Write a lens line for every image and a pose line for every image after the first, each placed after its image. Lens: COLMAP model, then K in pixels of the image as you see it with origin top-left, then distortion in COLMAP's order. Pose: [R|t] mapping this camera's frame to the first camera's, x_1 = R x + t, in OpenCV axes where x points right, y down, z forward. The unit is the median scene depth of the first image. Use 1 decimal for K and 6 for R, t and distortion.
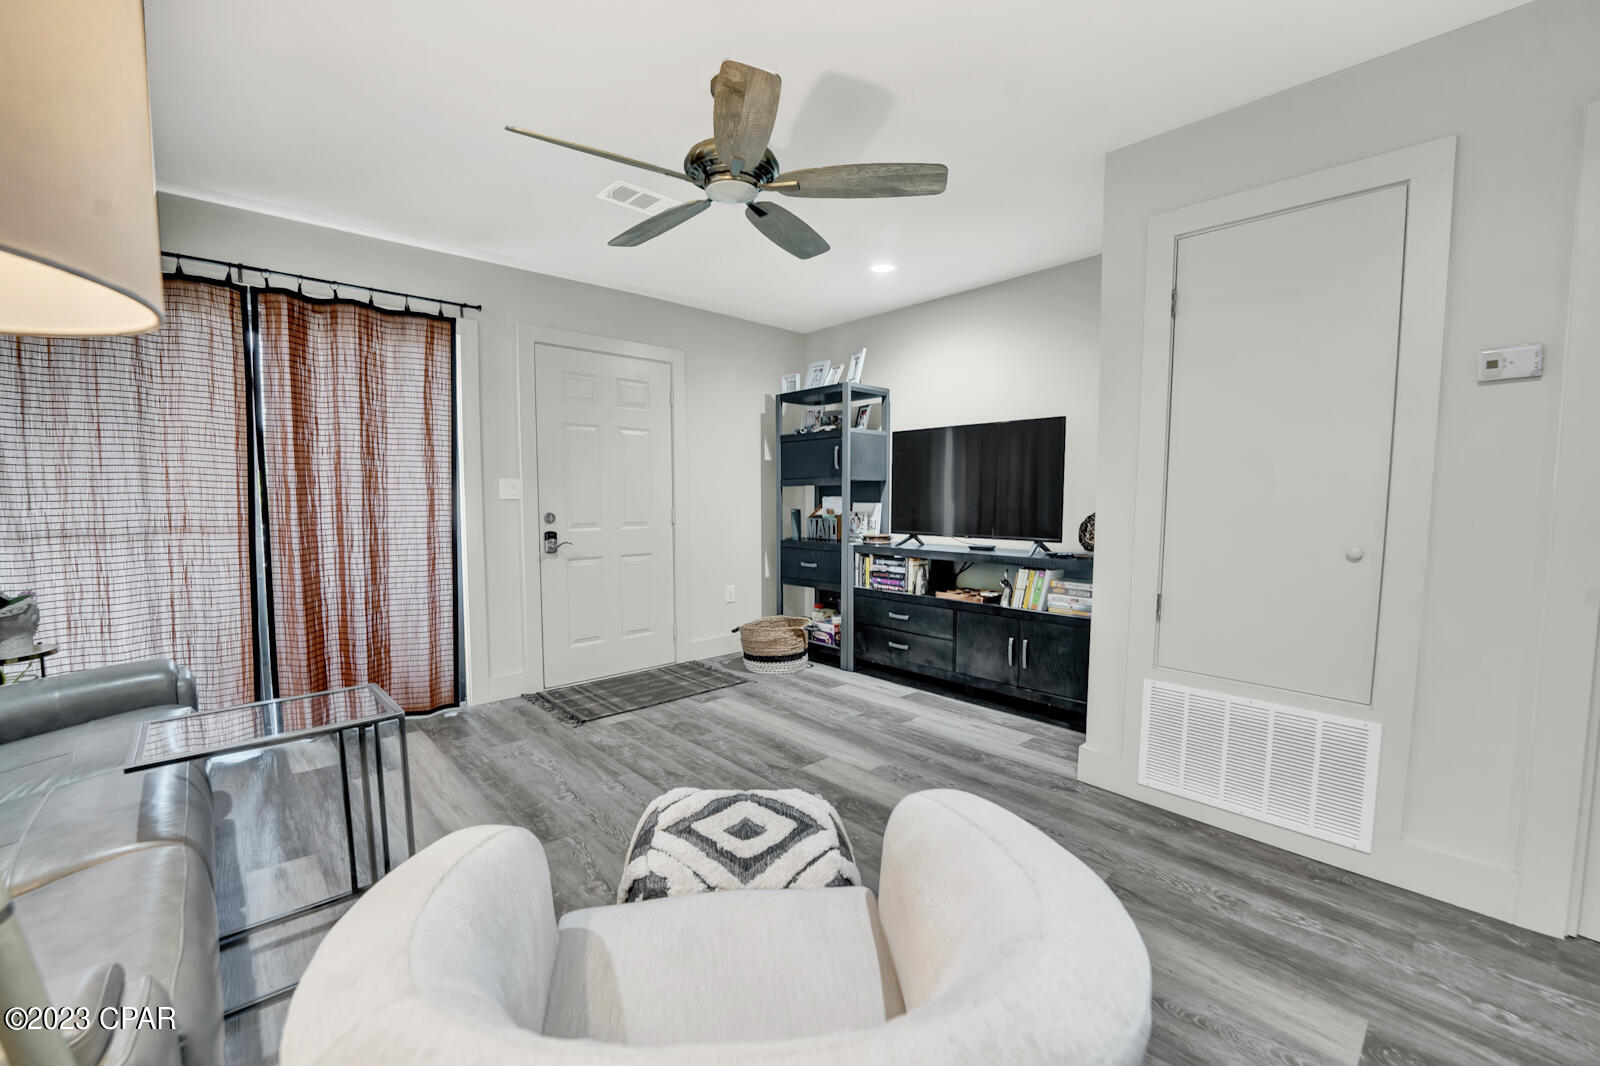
lens RADIAL K [[656.1, 0, 788.3], [0, 656.1, 548.1], [0, 0, 1]] dist [-0.027839, 0.002305]
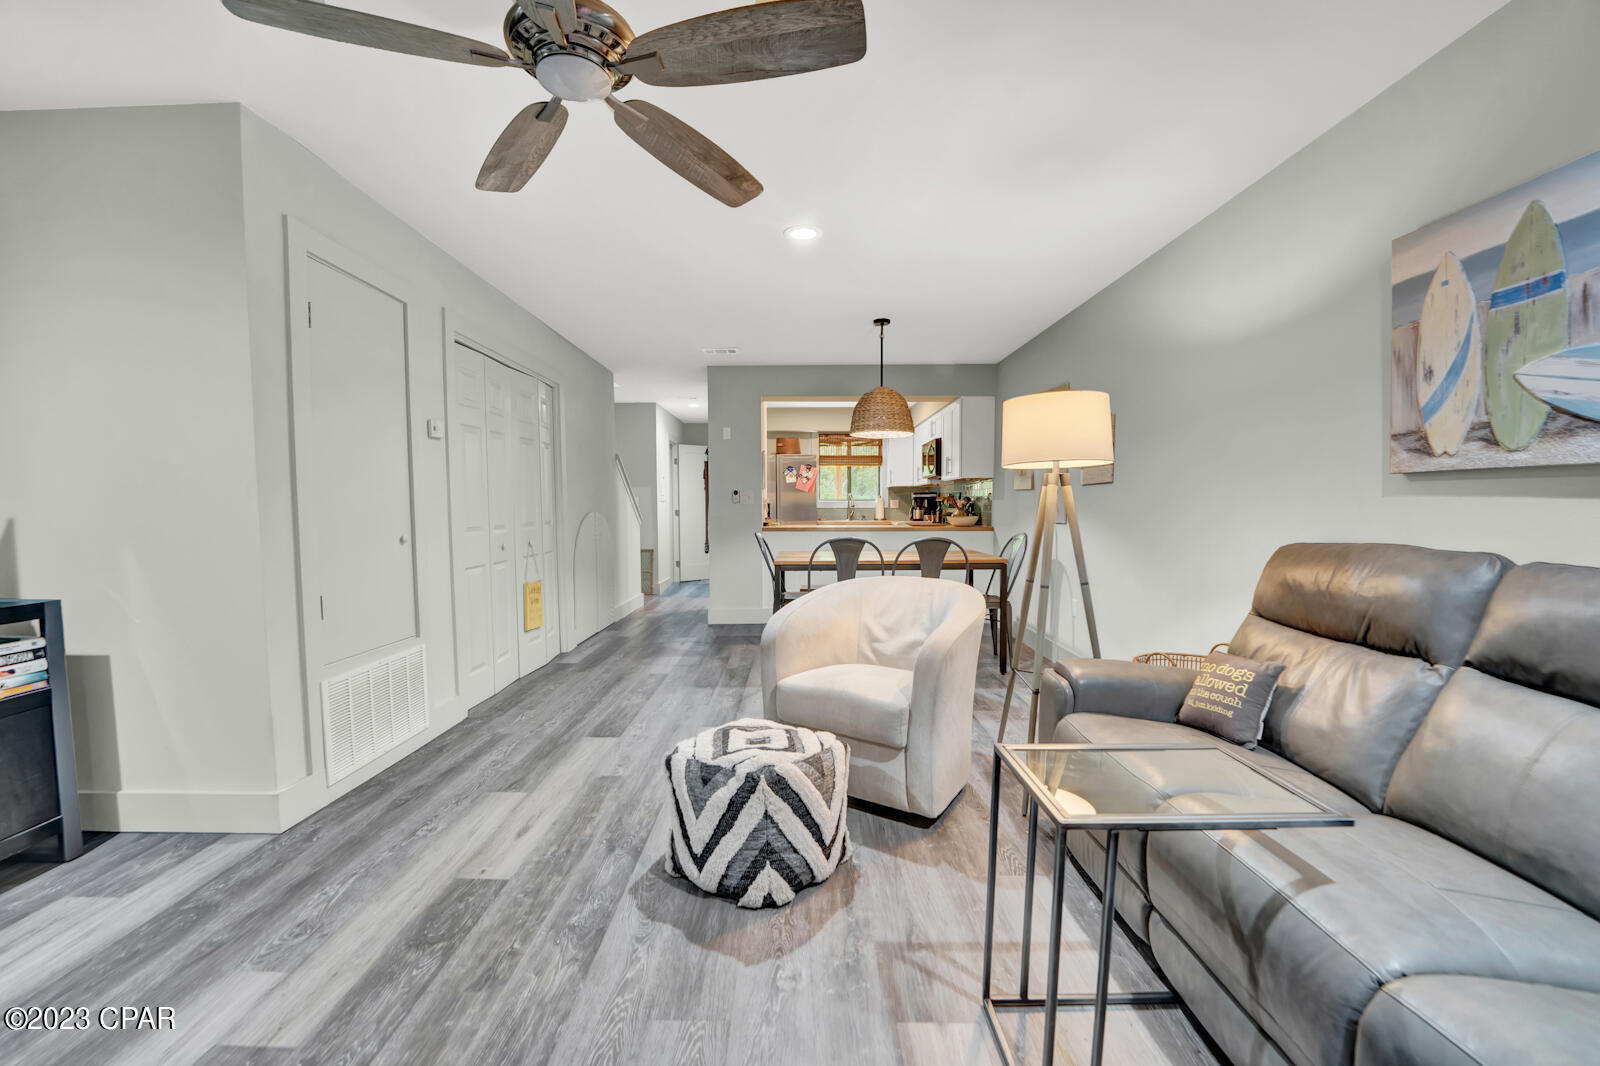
lens RADIAL K [[656.1, 0, 791.9], [0, 656.1, 542.6], [0, 0, 1]] dist [-0.027839, 0.002305]
pose [[-0.736620, -0.039840, 0.675133, -0.549937], [0.056650, 0.991120, 0.120296, -0.077324], [-0.673931, 0.126859, -0.727822, 1.016606]]
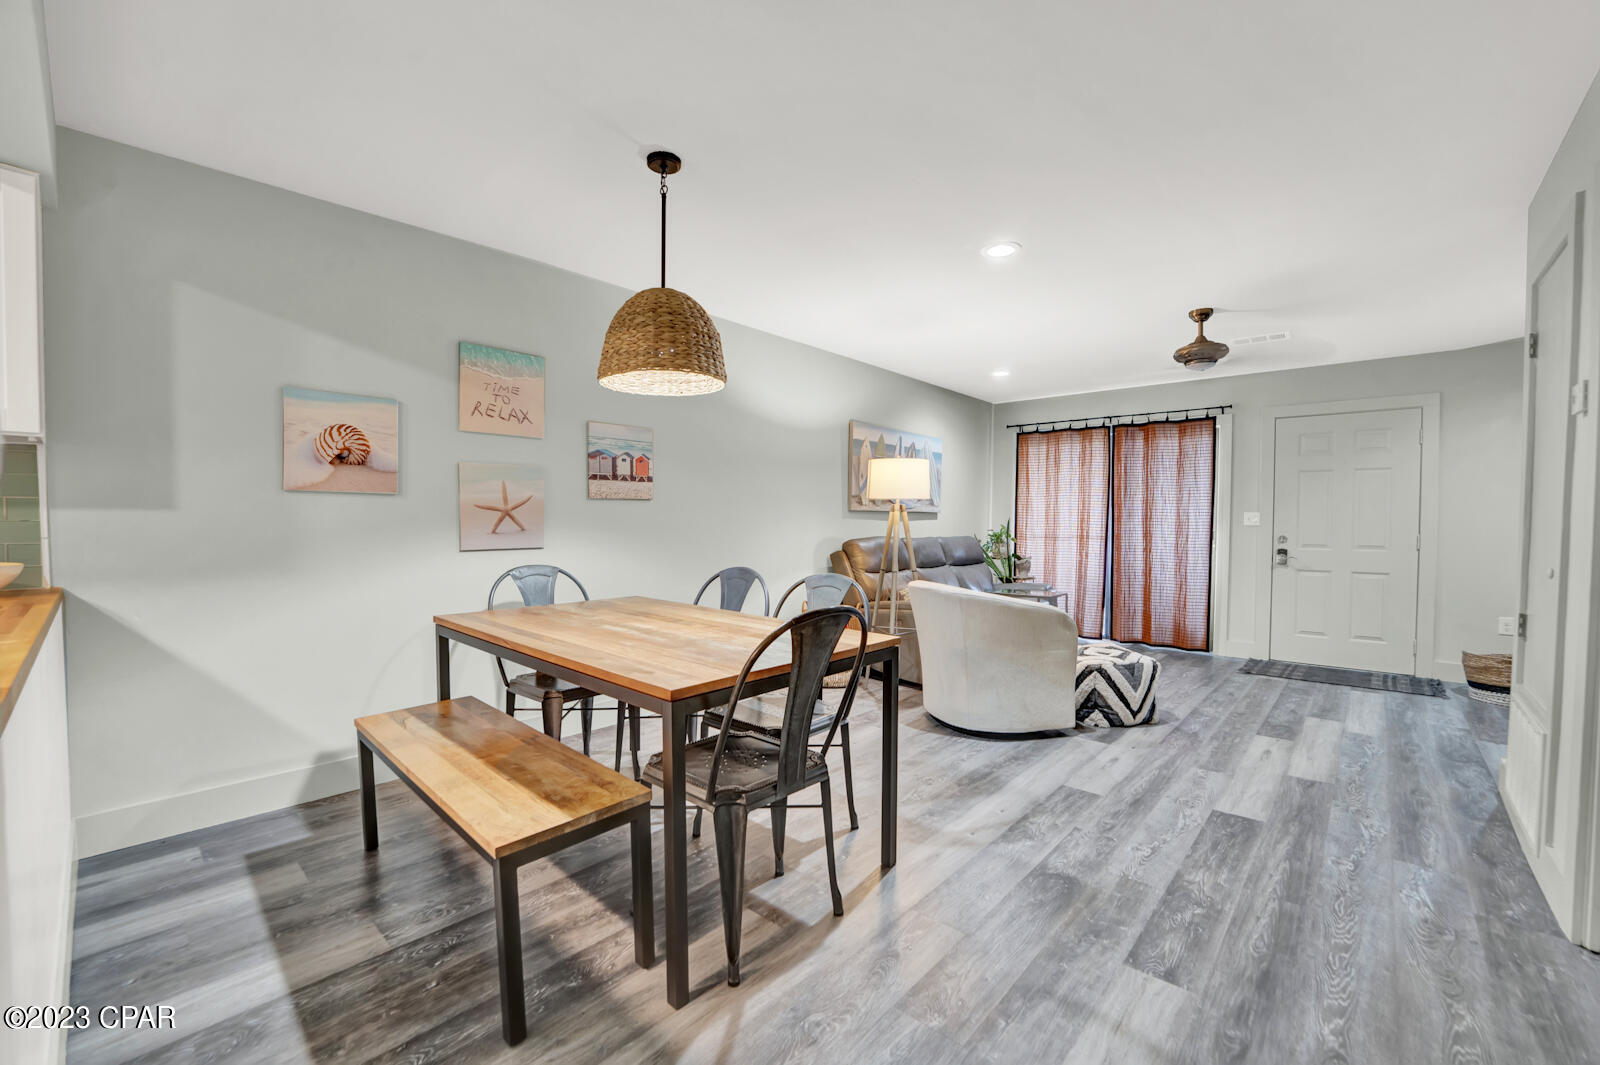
lens RADIAL K [[658.2, 0, 793.5], [0, 658.2, 545.8], [0, 0, 1]] dist [-0.026825, 0.001955]
pose [[0.104826, 0.036053, -0.993837, 1.228297], [-0.087330, 0.995816, 0.026913, 0.029663], [0.990649, 0.083970, 0.107536, -0.259988]]
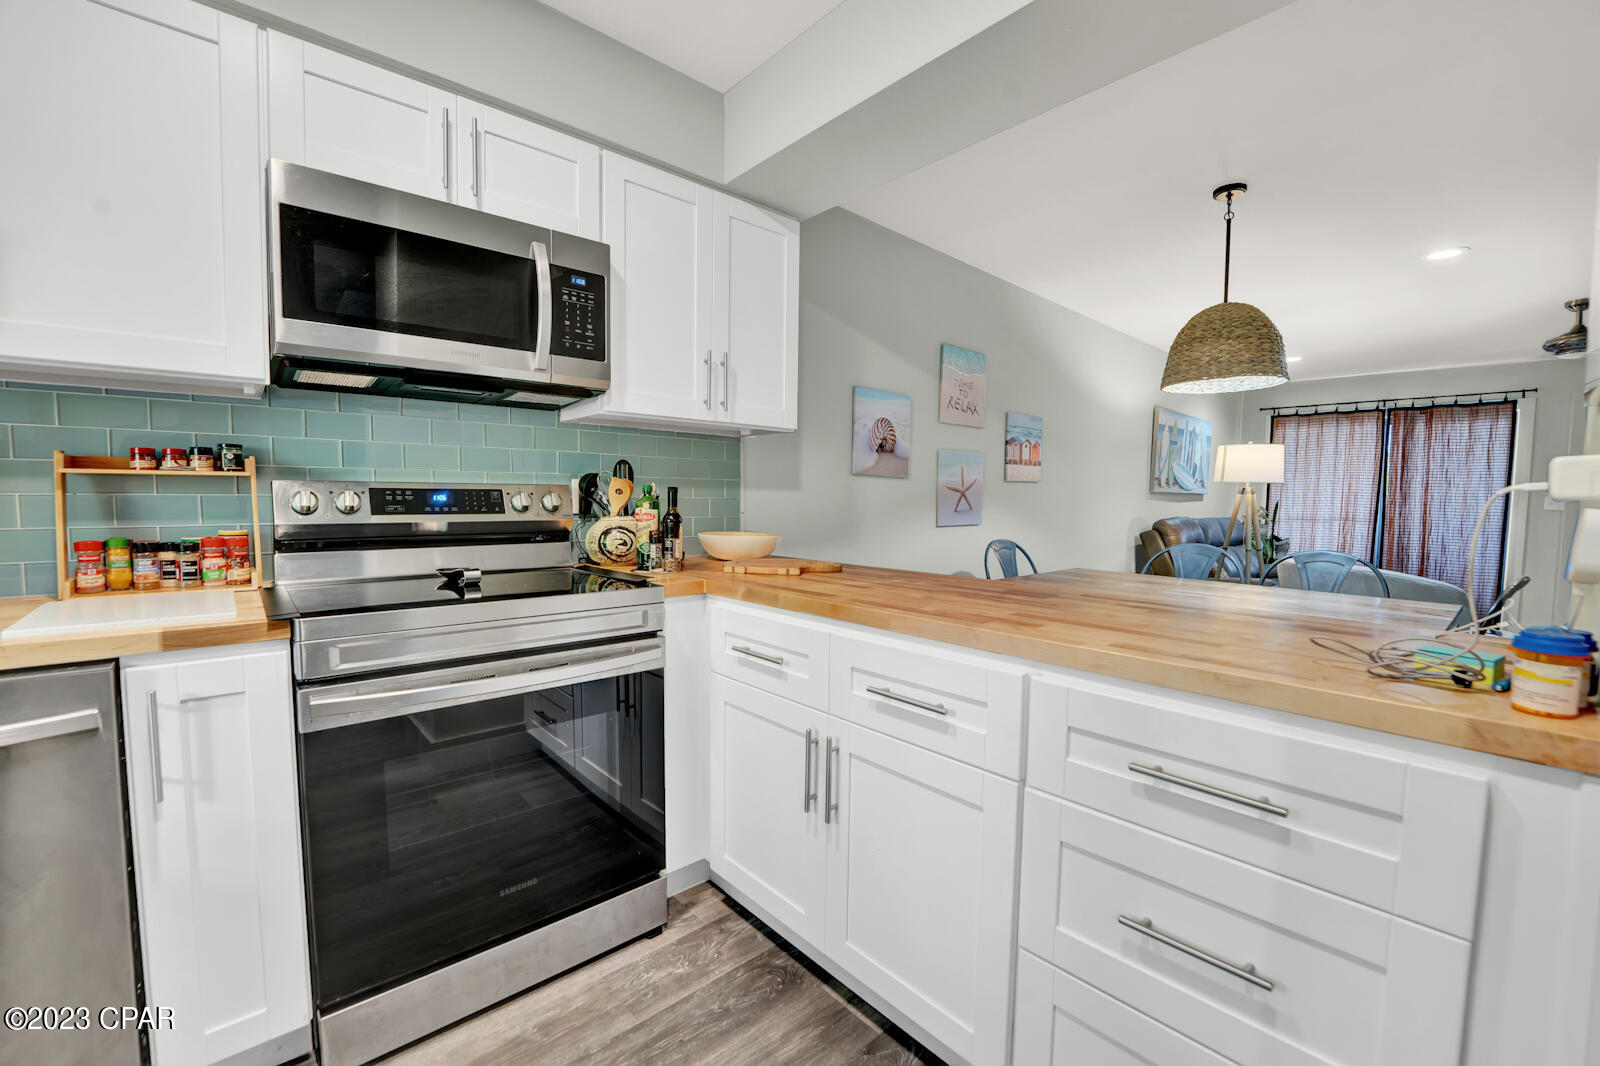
lens RADIAL K [[656.1, 0, 790.6], [0, 656.1, 534.9], [0, 0, 1]] dist [-0.027839, 0.002305]
pose [[-0.007826, 0.055482, -0.998429, 1.337625], [-0.095733, 0.993832, 0.055977, 0.086223], [0.995376, 0.096021, -0.002466, -0.945921]]
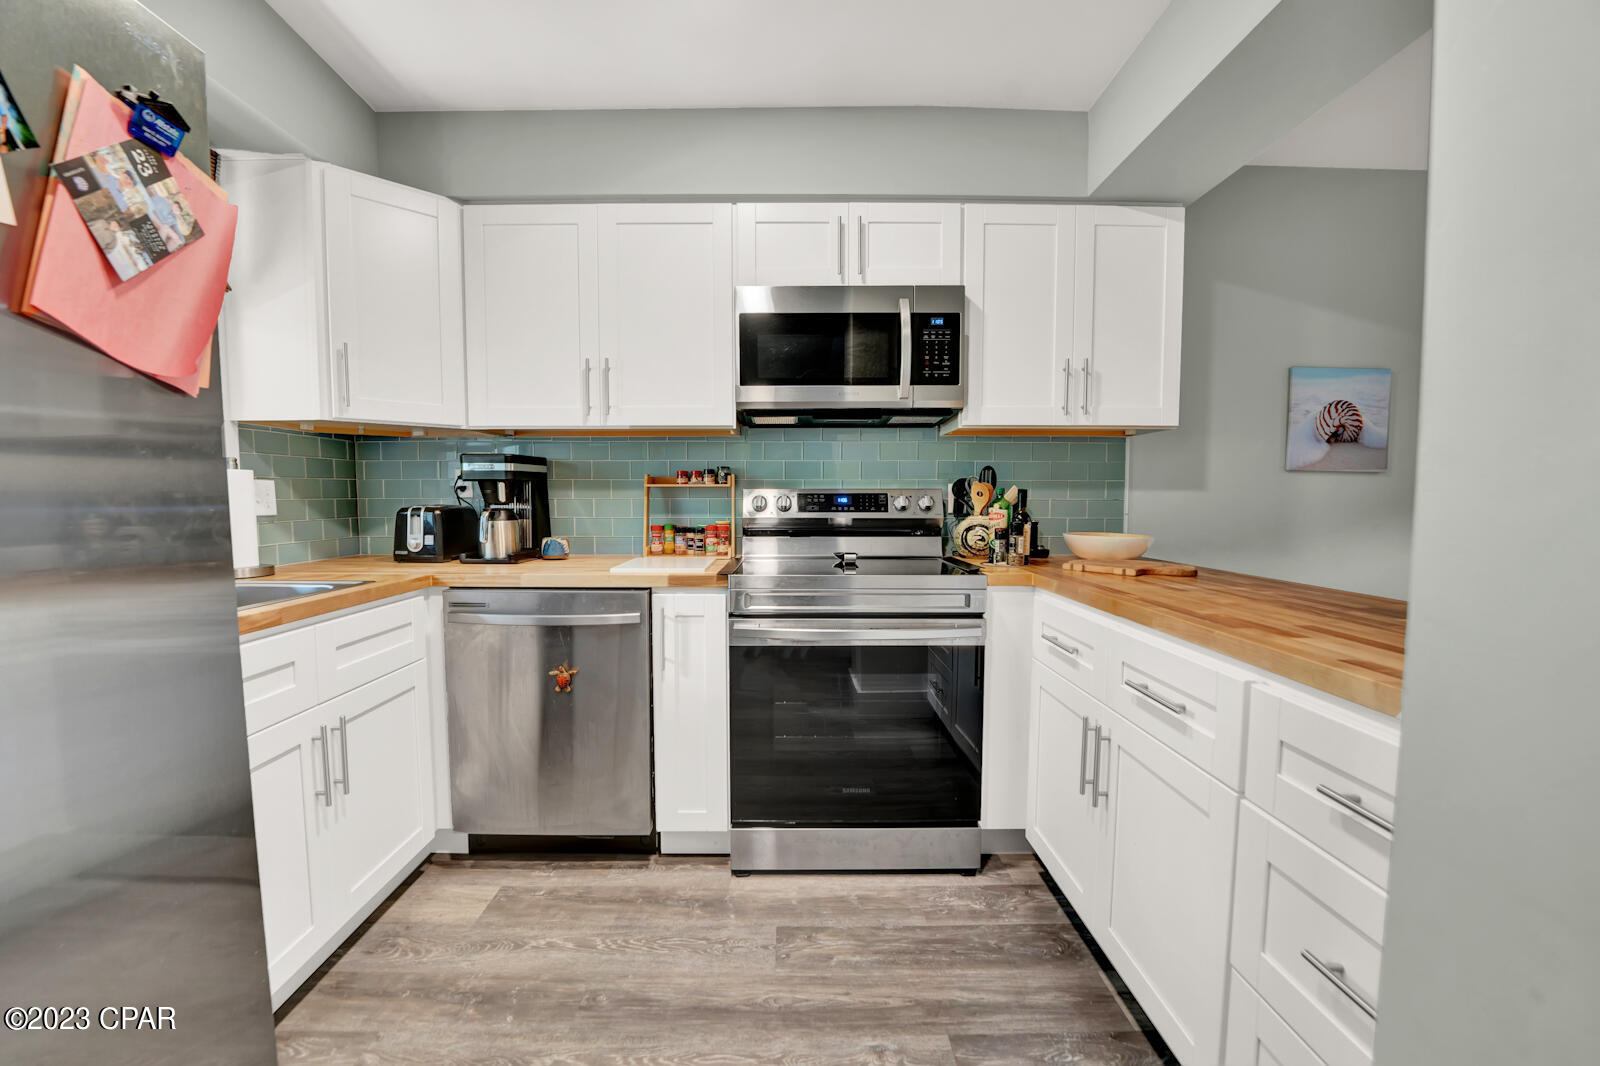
lens RADIAL K [[656.1, 0, 794.9], [0, 656.1, 530.3], [0, 0, 1]] dist [-0.027839, 0.002305]
pose [[-0.662127, 0.034540, -0.748595, 1.391089], [-0.066963, 0.992214, 0.105009, 0.072024], [0.746394, 0.119657, -0.654659, -0.771669]]
